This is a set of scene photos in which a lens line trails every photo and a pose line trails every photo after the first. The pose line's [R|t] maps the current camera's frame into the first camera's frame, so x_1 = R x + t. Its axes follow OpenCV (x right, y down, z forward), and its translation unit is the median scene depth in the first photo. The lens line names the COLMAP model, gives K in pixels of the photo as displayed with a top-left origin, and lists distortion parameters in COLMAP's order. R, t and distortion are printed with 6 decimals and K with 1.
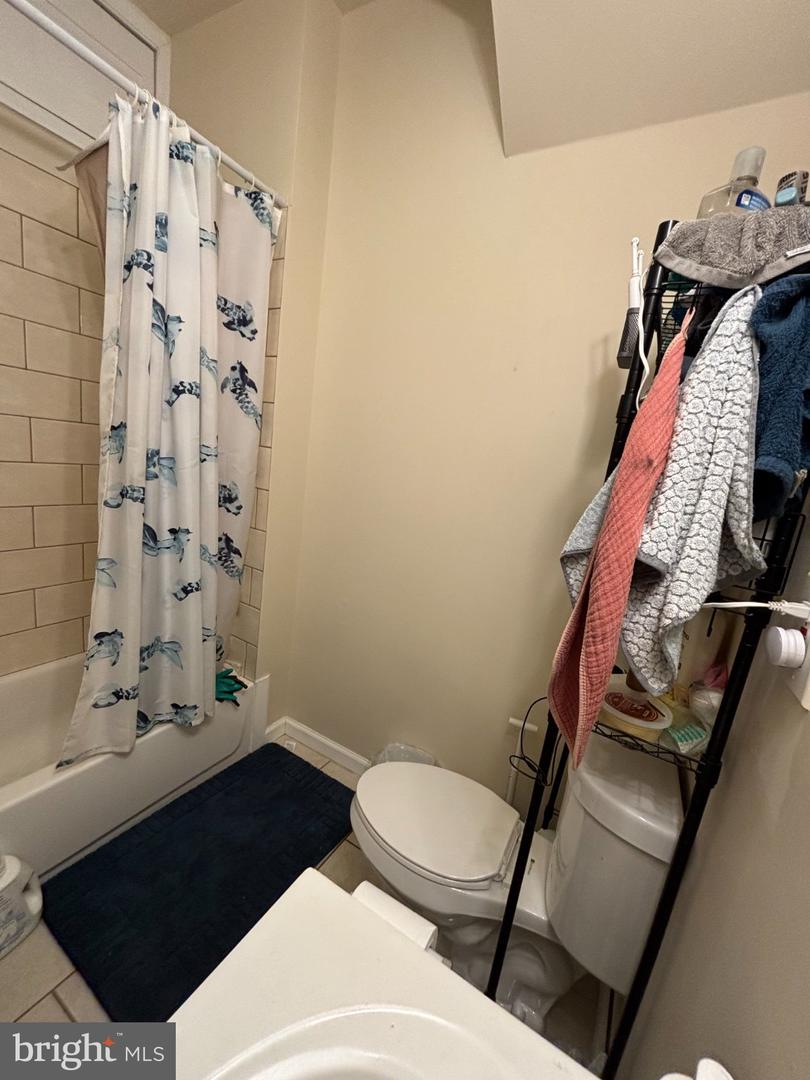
lens RADIAL K [[434.6, 0, 413.6], [0, 434.6, 540.6], [0, 0, 1]] dist [0.002027, -0.000851]
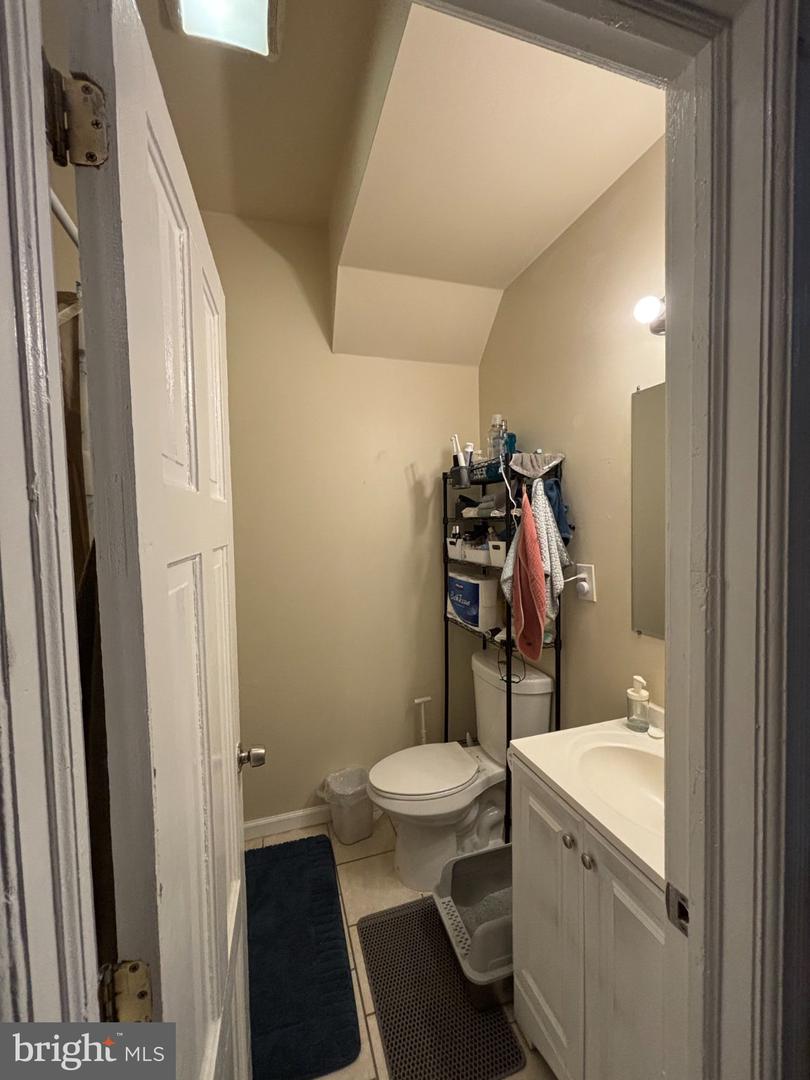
lens RADIAL K [[434.6, 0, 405.3], [0, 434.6, 539.9], [0, 0, 1]] dist [0.002027, -0.000851]
pose [[0.671459, -0.168420, 0.721649, -1.920467], [0.246326, 0.969182, -0.003004, -0.347463], [-0.698904, 0.179779, 0.692252, -0.345174]]
